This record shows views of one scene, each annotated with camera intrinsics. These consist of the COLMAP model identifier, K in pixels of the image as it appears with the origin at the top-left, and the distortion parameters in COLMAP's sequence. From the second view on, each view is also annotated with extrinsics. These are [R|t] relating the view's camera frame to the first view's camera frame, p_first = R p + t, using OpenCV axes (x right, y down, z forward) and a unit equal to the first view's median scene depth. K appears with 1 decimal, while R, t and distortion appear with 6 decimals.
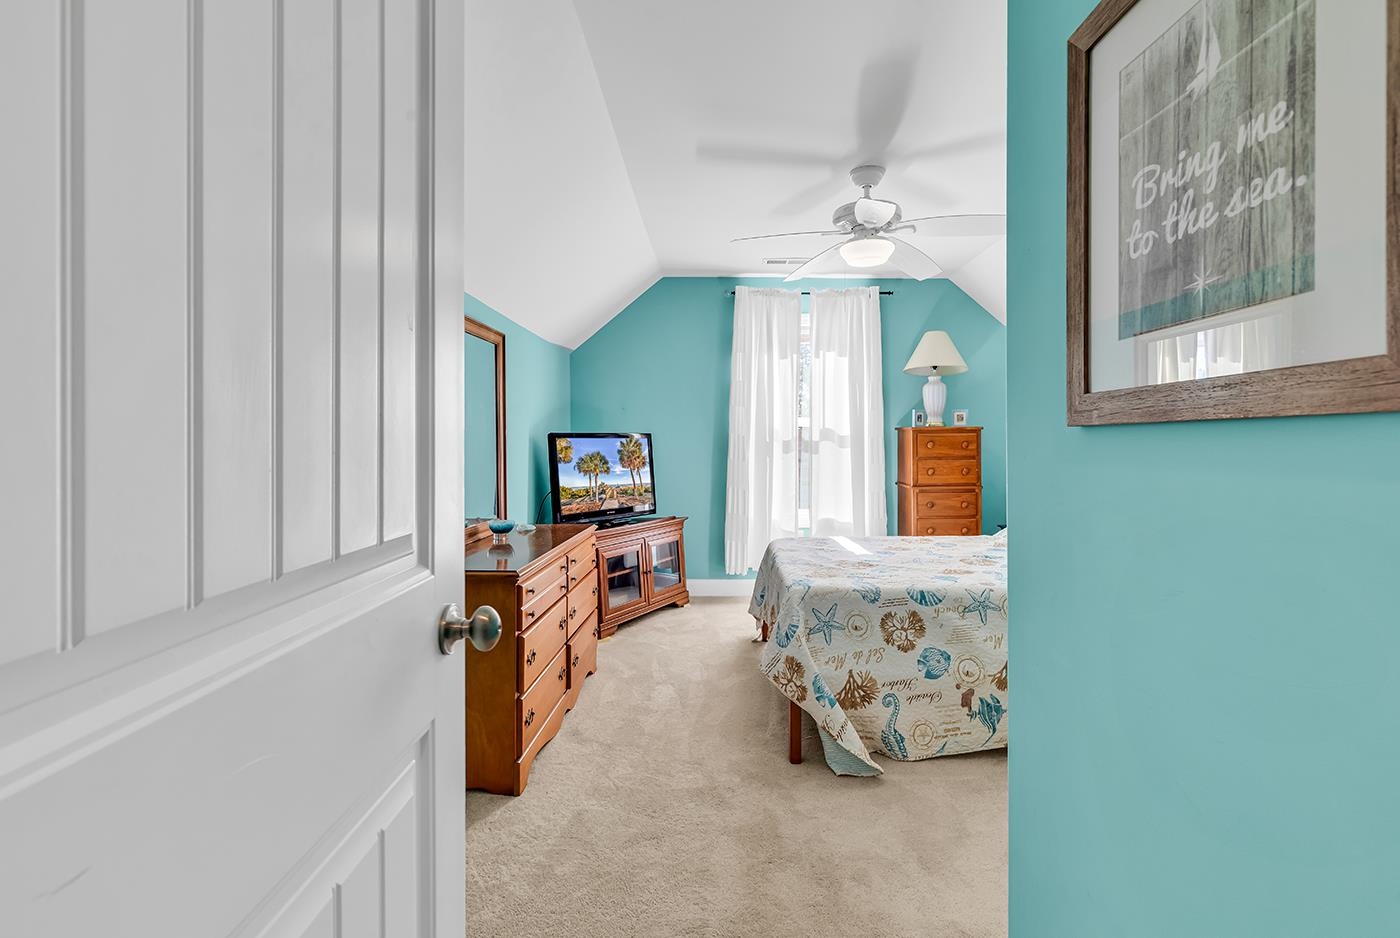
lens RADIAL K [[630.6, 0, 701.3], [0, 630.6, 473.7], [0, 0, 1]] dist [0.002975, 0.000157]
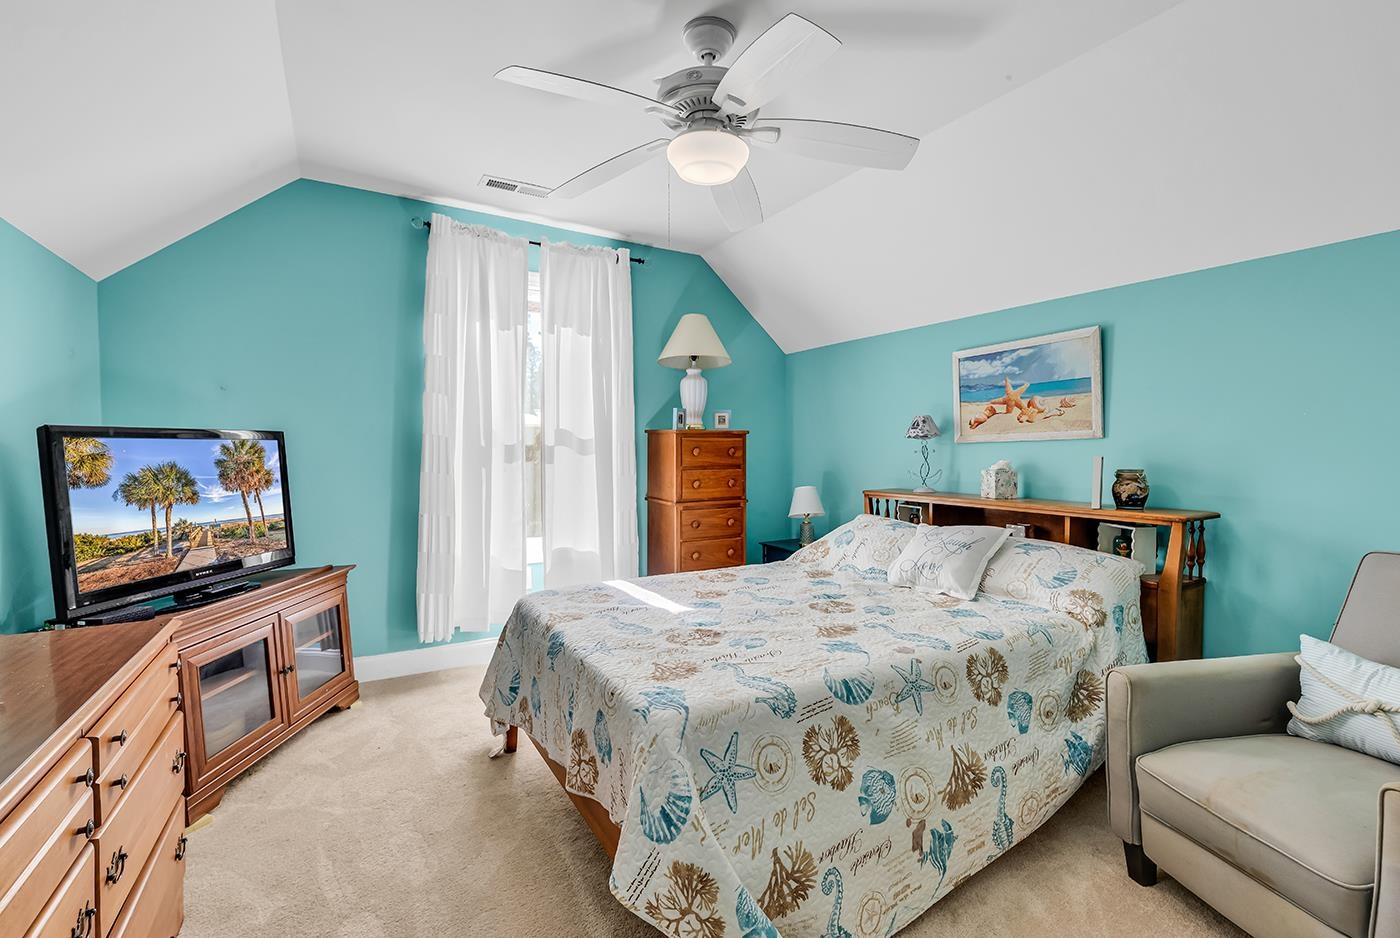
lens RADIAL K [[630.6, 0, 701.3], [0, 630.6, 473.7], [0, 0, 1]] dist [0.002975, 0.000157]
pose [[0.850652, -0.017285, 0.525445, -0.061634], [0.021553, 0.999766, -0.002004, -0.015130], [-0.525287, 0.013030, 0.850825, 0.299184]]
